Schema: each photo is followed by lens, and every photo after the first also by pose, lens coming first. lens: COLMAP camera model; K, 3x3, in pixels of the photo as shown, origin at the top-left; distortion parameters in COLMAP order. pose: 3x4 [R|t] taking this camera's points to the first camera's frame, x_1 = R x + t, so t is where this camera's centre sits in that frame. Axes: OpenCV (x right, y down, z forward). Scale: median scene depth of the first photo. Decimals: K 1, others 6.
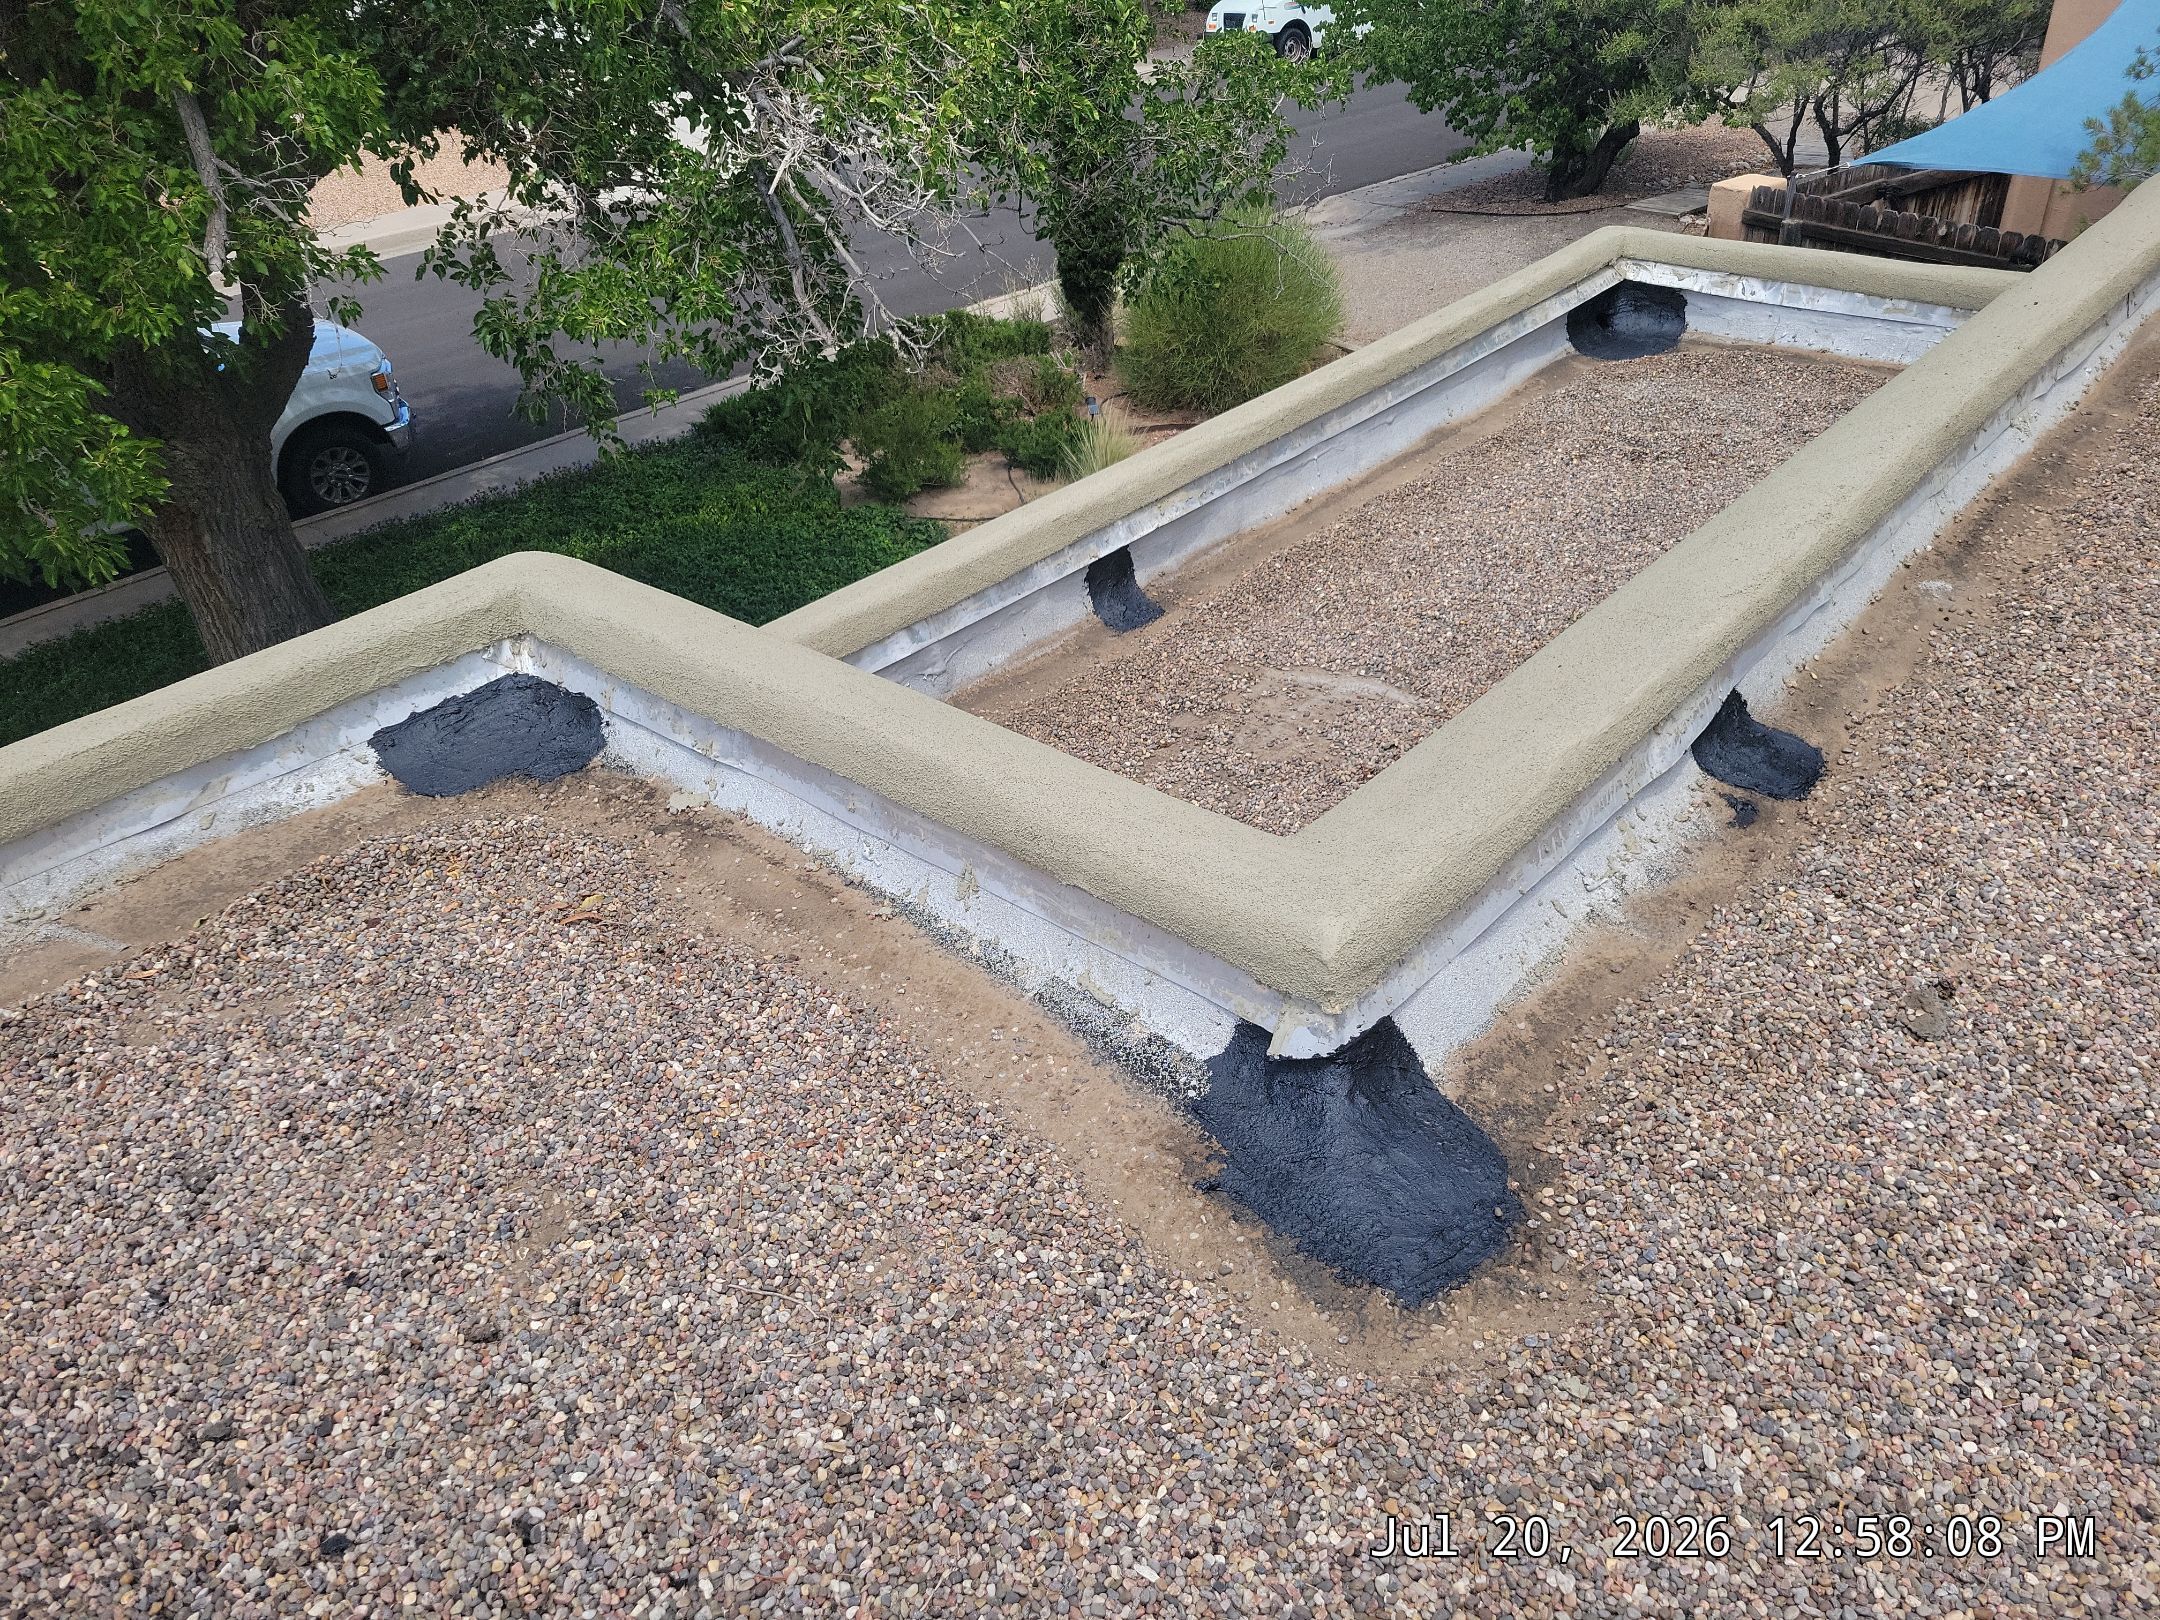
lens RADIAL K [[1669.8, 0, 1127.9], [0, 1669.8, 778.9], [0, 0, 1]] dist [0.064635, -0.050762]
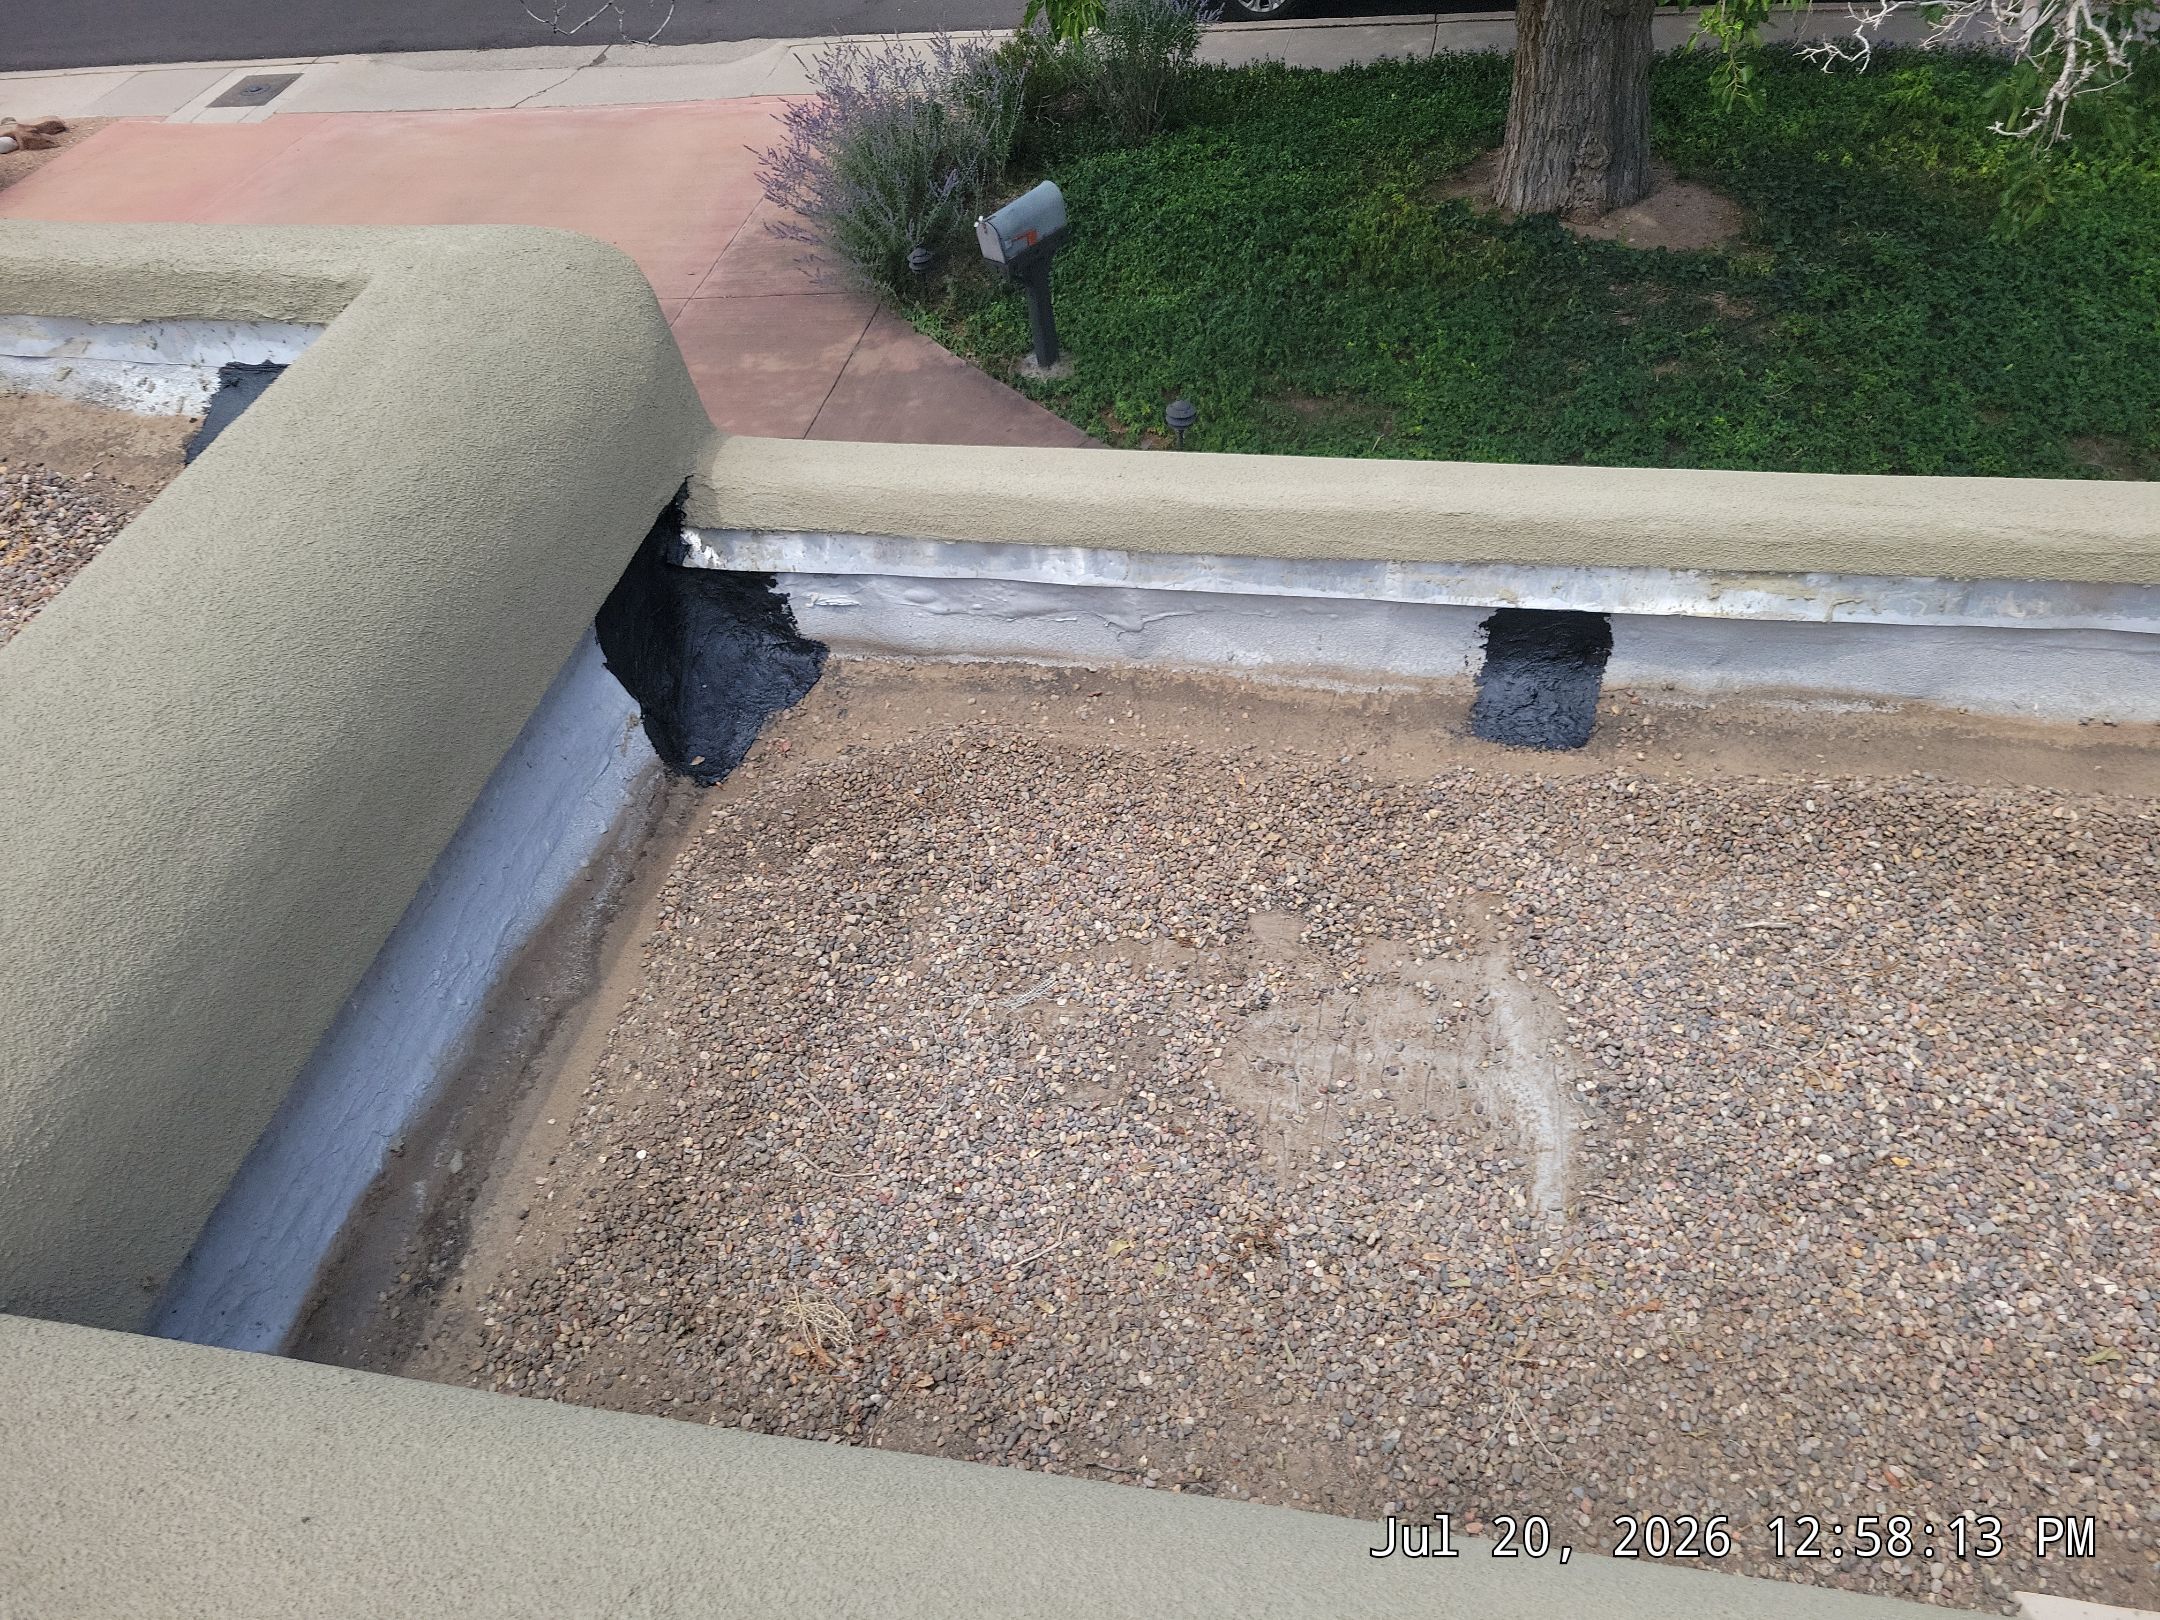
lens RADIAL K [[1669.8, 0, 1127.9], [0, 1669.8, 778.9], [0, 0, 1]] dist [0.064635, -0.050762]
pose [[0.484094, 0.607299, -0.629953, 0.501258], [-0.392383, 0.794154, 0.464064, -0.475069], [0.782105, 0.022532, 0.622739, 0.858286]]
